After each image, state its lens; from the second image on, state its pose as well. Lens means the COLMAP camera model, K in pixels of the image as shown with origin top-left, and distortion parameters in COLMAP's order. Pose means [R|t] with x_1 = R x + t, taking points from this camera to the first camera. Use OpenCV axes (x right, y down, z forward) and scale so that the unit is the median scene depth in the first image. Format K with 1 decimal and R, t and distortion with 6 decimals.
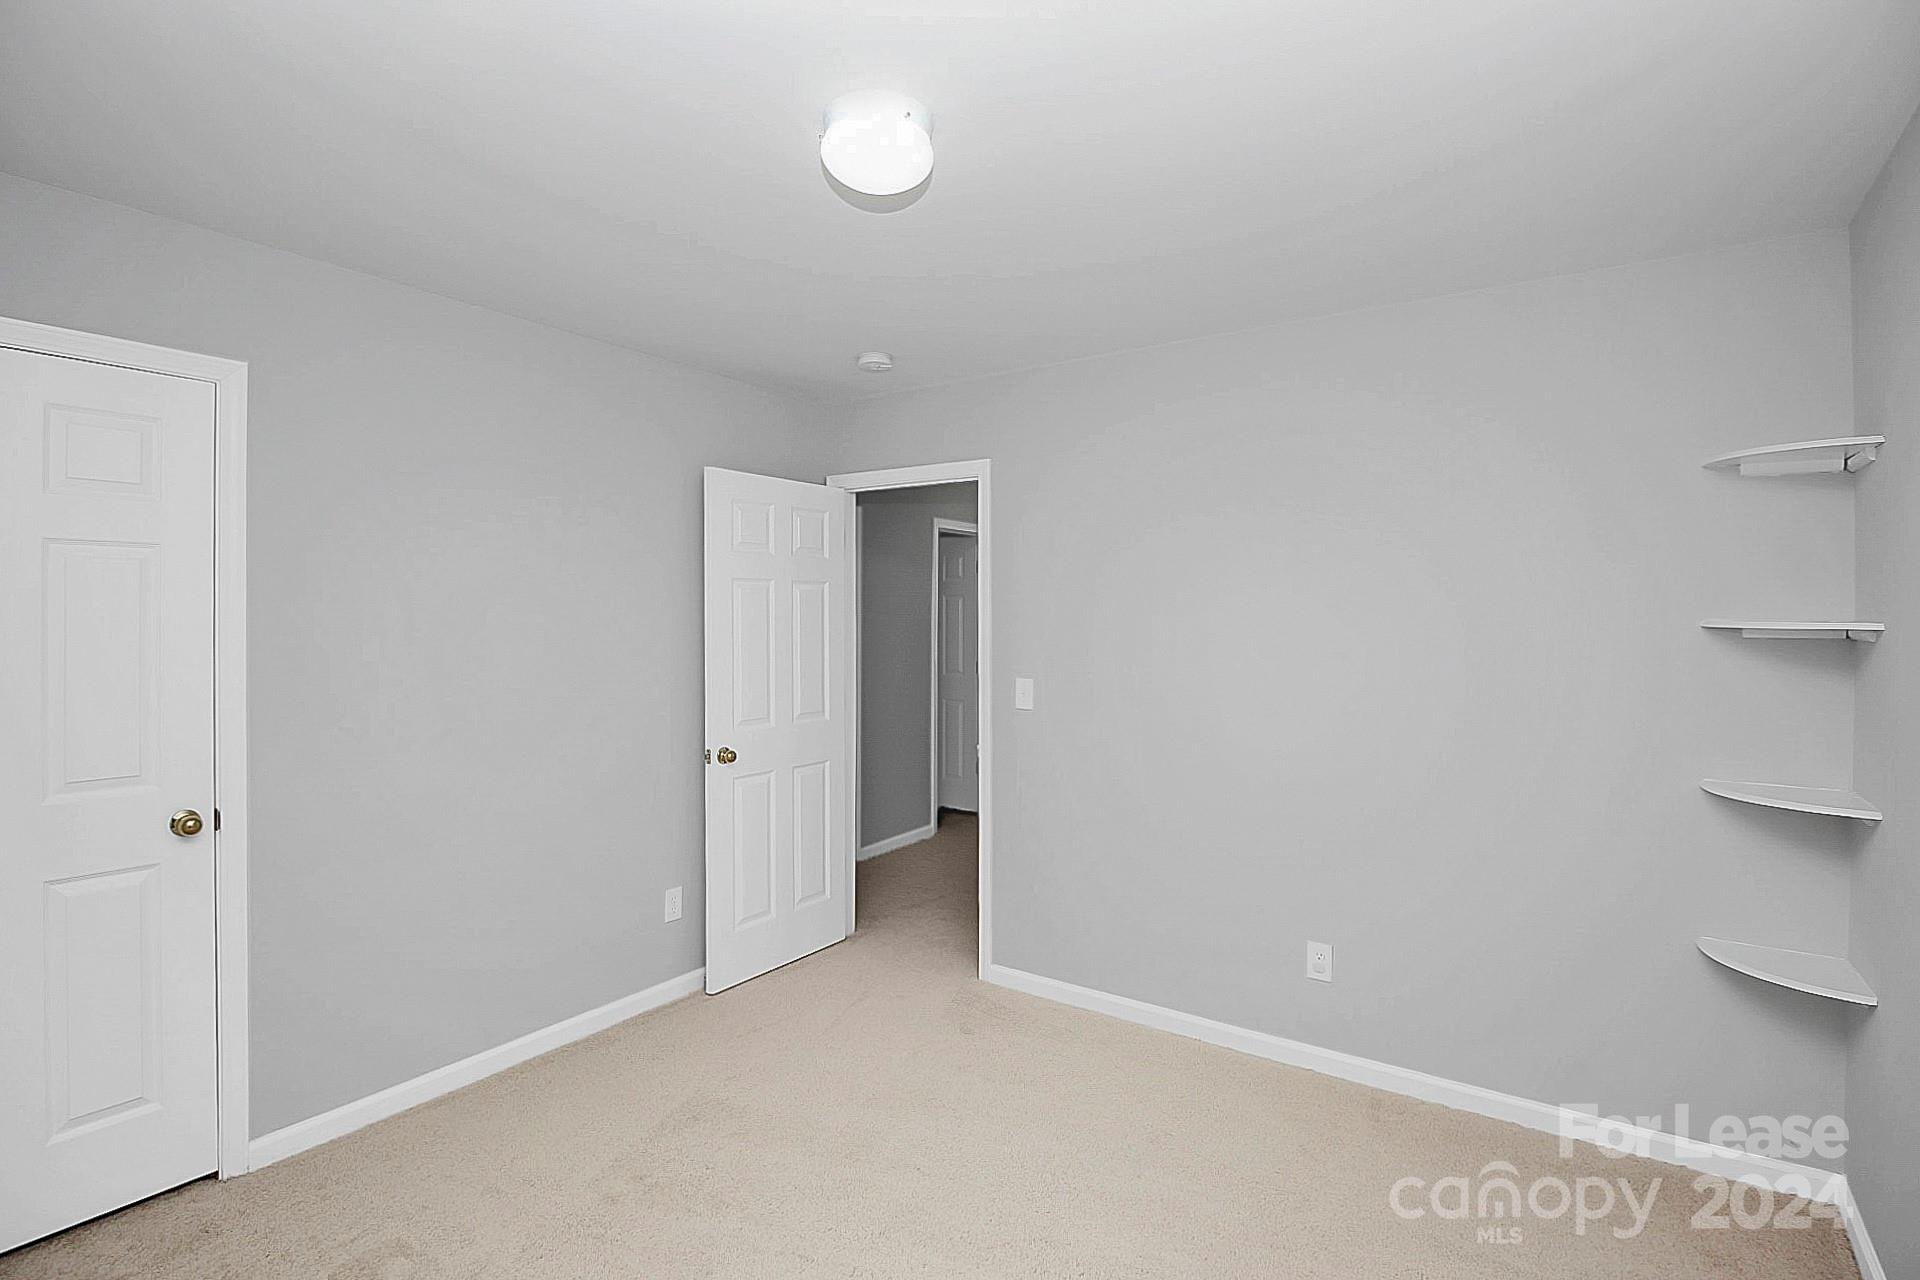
lens RADIAL K [[915.5, 0, 955.8], [0, 915.5, 650.0], [0, 0, 1]] dist [0.004007, 0.000231]
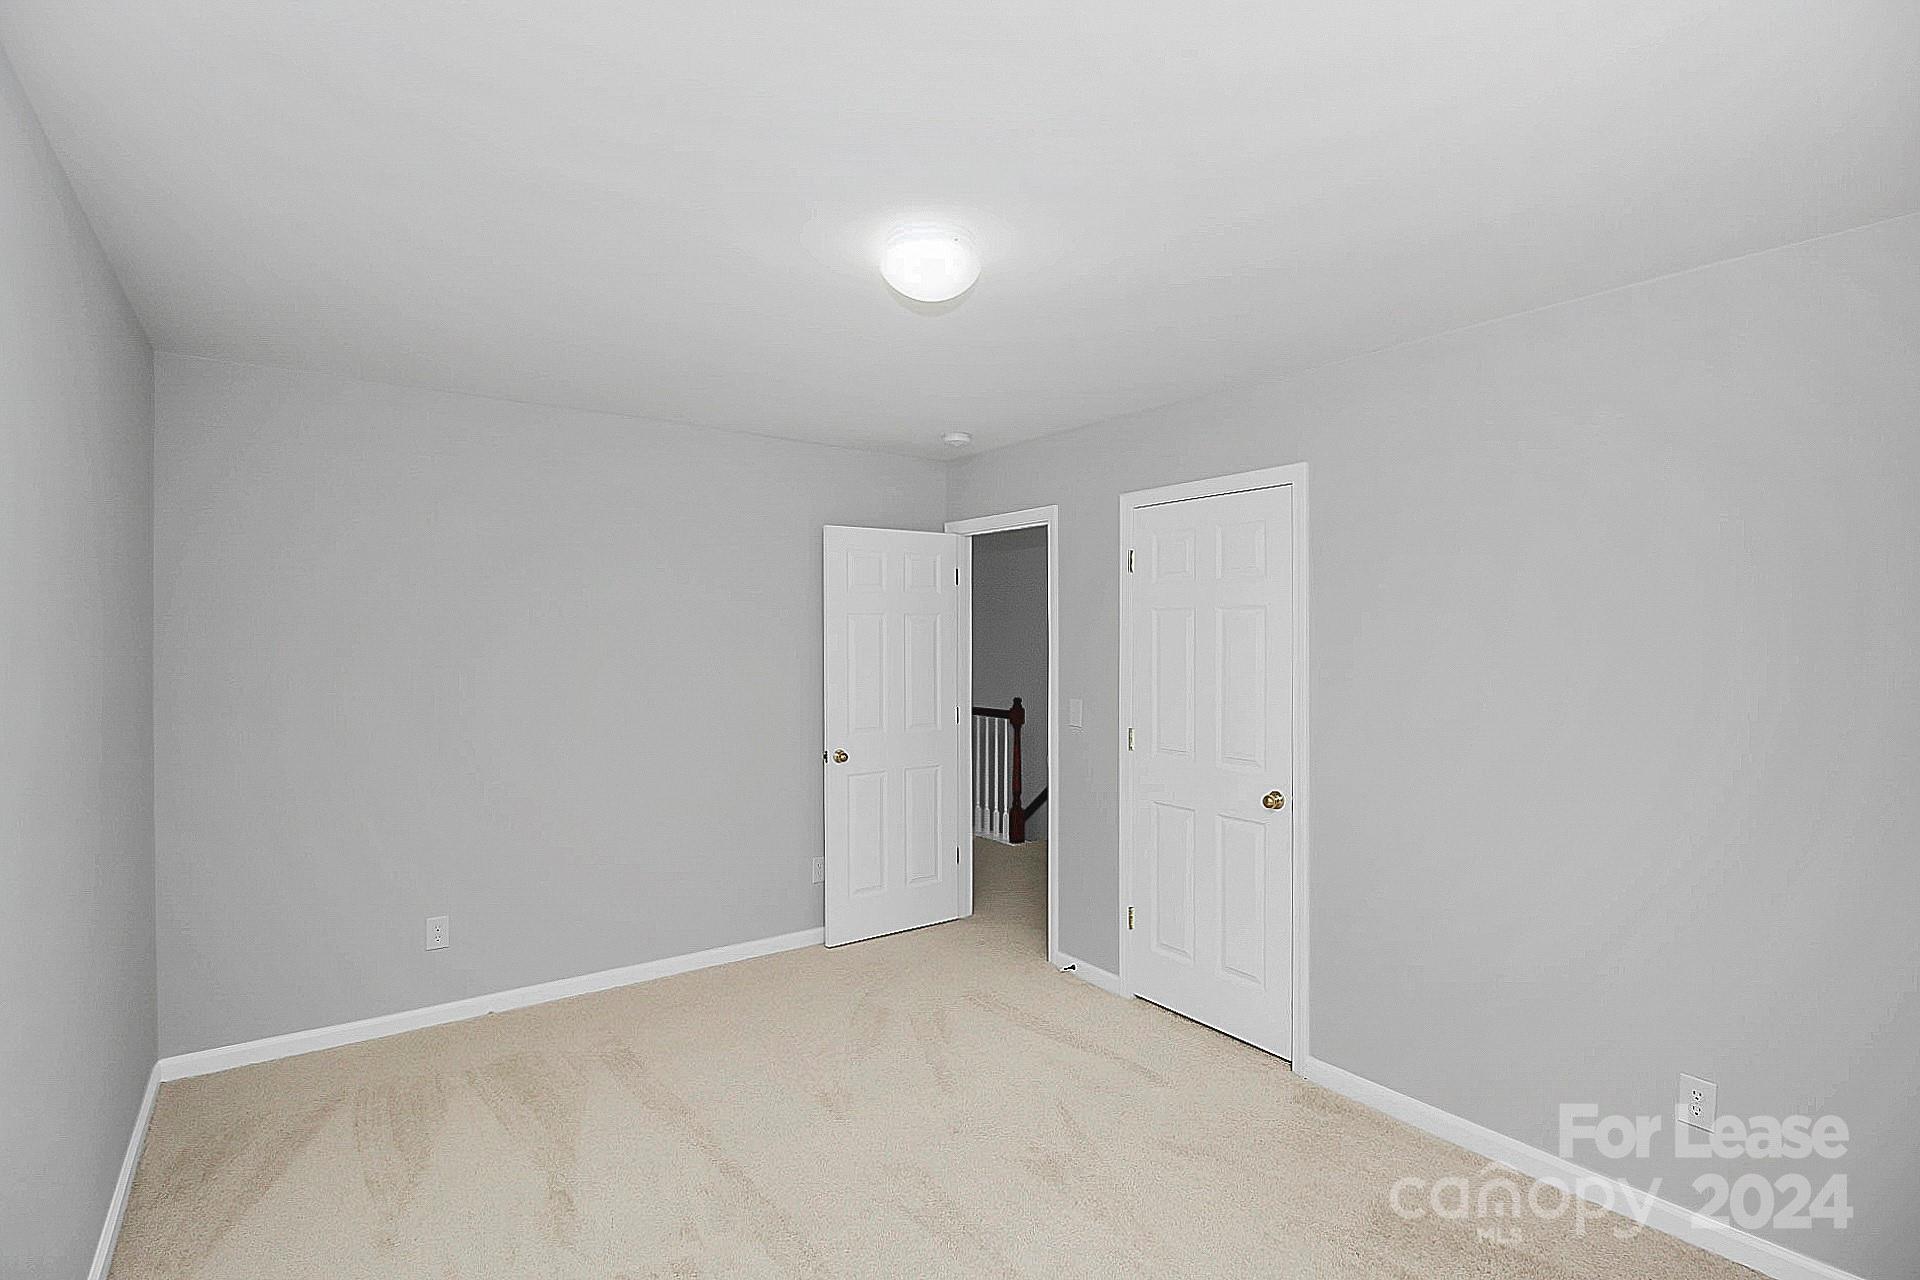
lens RADIAL K [[915.5, 0, 962.3], [0, 915.5, 637.9], [0, 0, 1]] dist [0.004007, 0.000231]
pose [[0.945267, -0.009279, -0.326166, 0.297625], [-0.000204, 0.999579, -0.029028, -0.008993], [0.326298, 0.027506, 0.944867, -0.121303]]
